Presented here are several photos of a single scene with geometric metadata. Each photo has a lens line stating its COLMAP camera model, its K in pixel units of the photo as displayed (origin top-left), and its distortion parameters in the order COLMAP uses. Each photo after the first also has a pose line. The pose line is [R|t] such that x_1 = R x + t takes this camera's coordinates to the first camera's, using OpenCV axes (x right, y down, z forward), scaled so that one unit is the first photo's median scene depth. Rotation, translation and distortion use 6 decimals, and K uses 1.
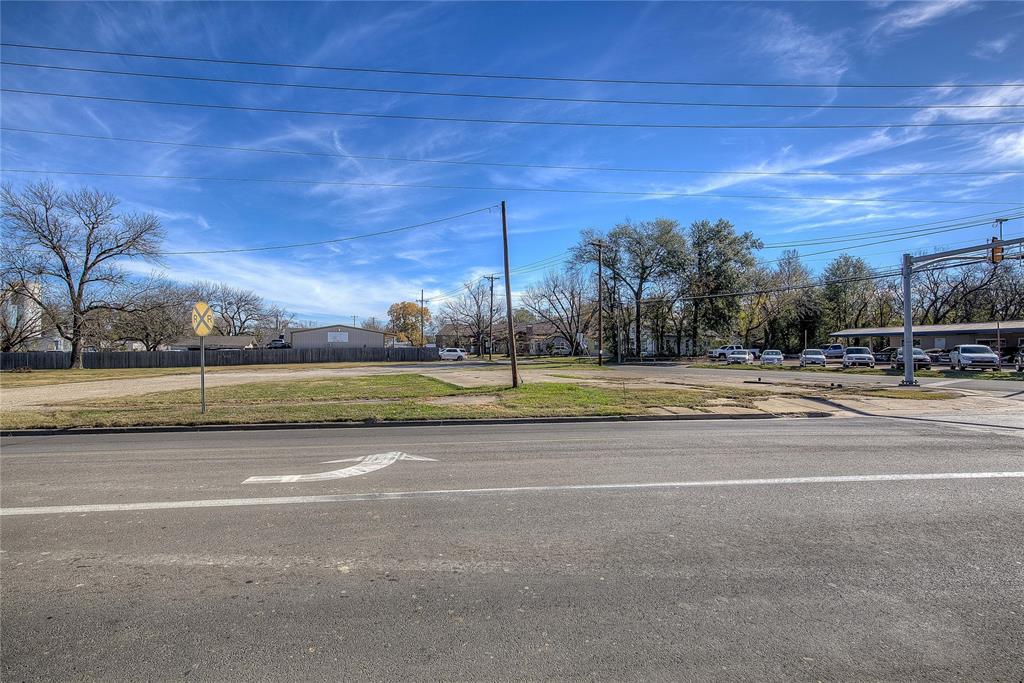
lens RADIAL K [[492.8, 0, 517.8], [0, 492.8, 348.8], [0, 0, 1]] dist [0.011580, -0.003969]
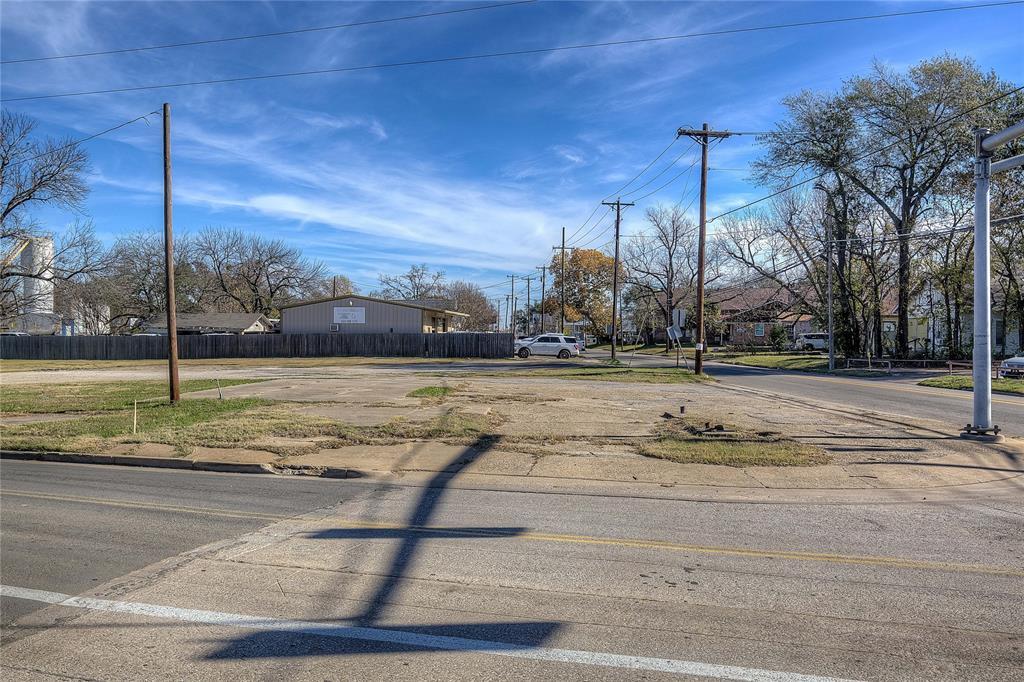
lens RADIAL K [[922.2, 0, 548.5], [0, 922.2, 283.6], [0, 0, 1]] dist [0.019470, -0.004189]
pose [[0.919399, -0.011162, -0.393169, 0.159546], [-0.009050, 0.998732, -0.049516, -0.004448], [0.393223, 0.049084, 0.918132, 0.038429]]
